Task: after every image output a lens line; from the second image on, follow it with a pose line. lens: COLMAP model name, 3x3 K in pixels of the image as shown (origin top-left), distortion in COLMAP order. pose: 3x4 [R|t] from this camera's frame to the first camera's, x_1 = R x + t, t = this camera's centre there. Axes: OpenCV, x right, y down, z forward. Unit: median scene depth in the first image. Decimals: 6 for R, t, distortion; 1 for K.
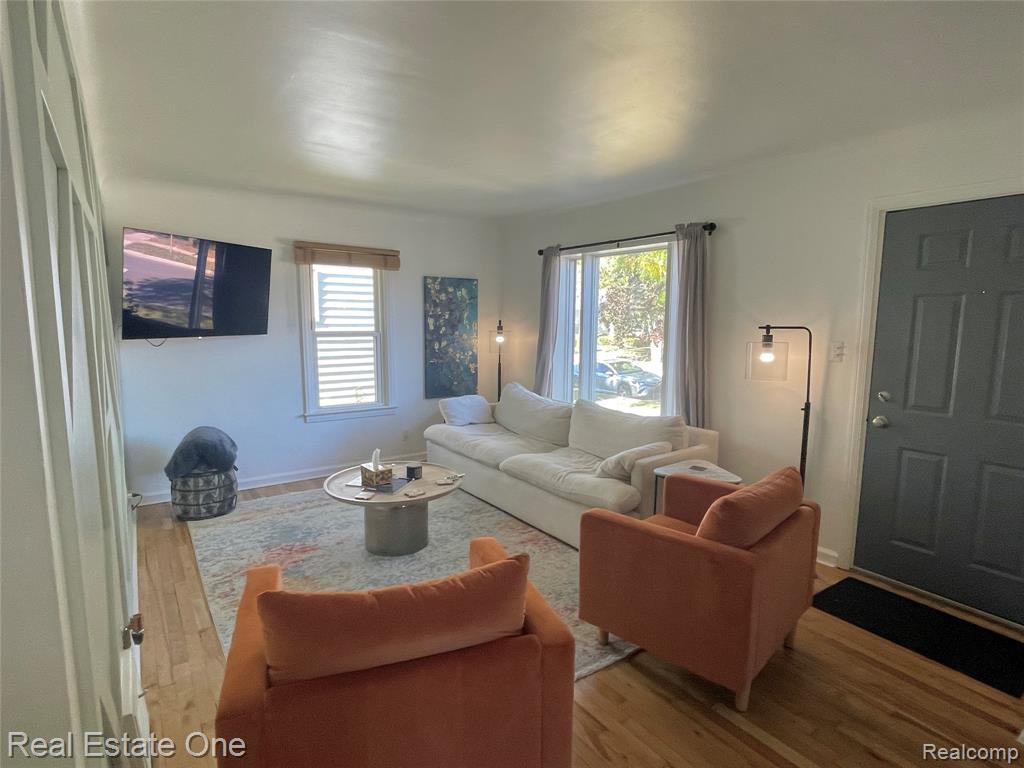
lens RADIAL K [[540.6, 0, 511.3], [0, 540.6, 391.0], [0, 0, 1]] dist [-0.003571, -0.000624]
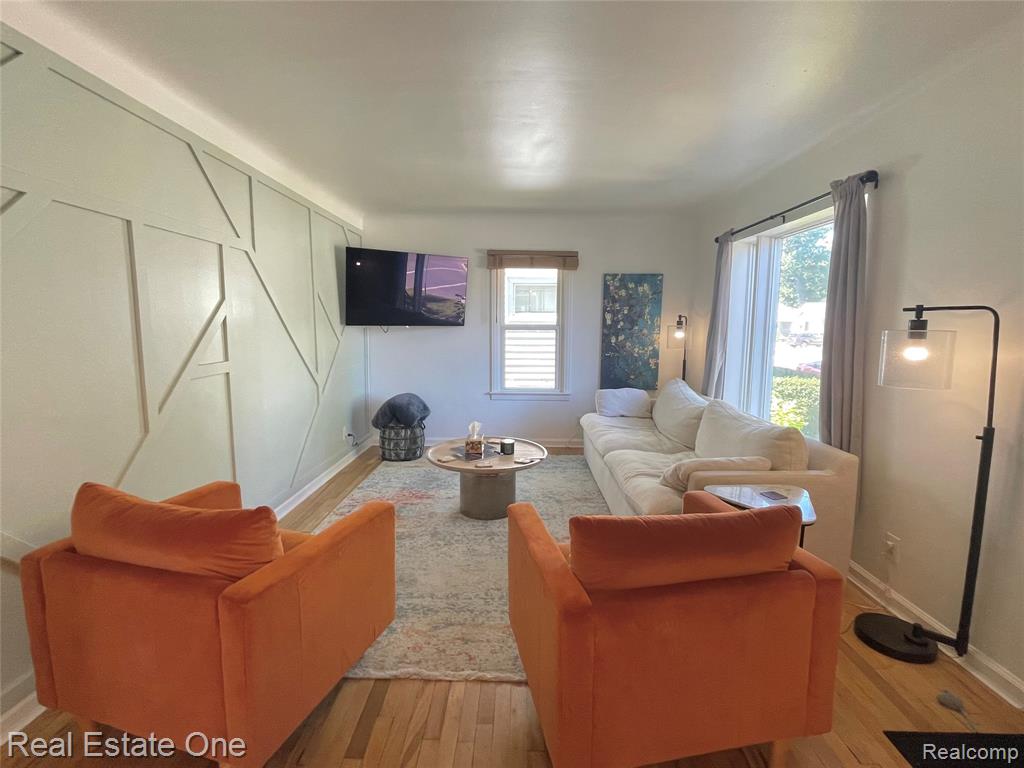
lens RADIAL K [[481.1, 0, 514.2], [0, 481.1, 373.4], [0, 0, 1]] dist [0.003184, -0.000510]
pose [[0.812118, 0.060680, -0.580329, 0.276021], [-0.080240, 0.996743, -0.008068, 0.004838], [0.577949, 0.053118, 0.814342, 0.148791]]
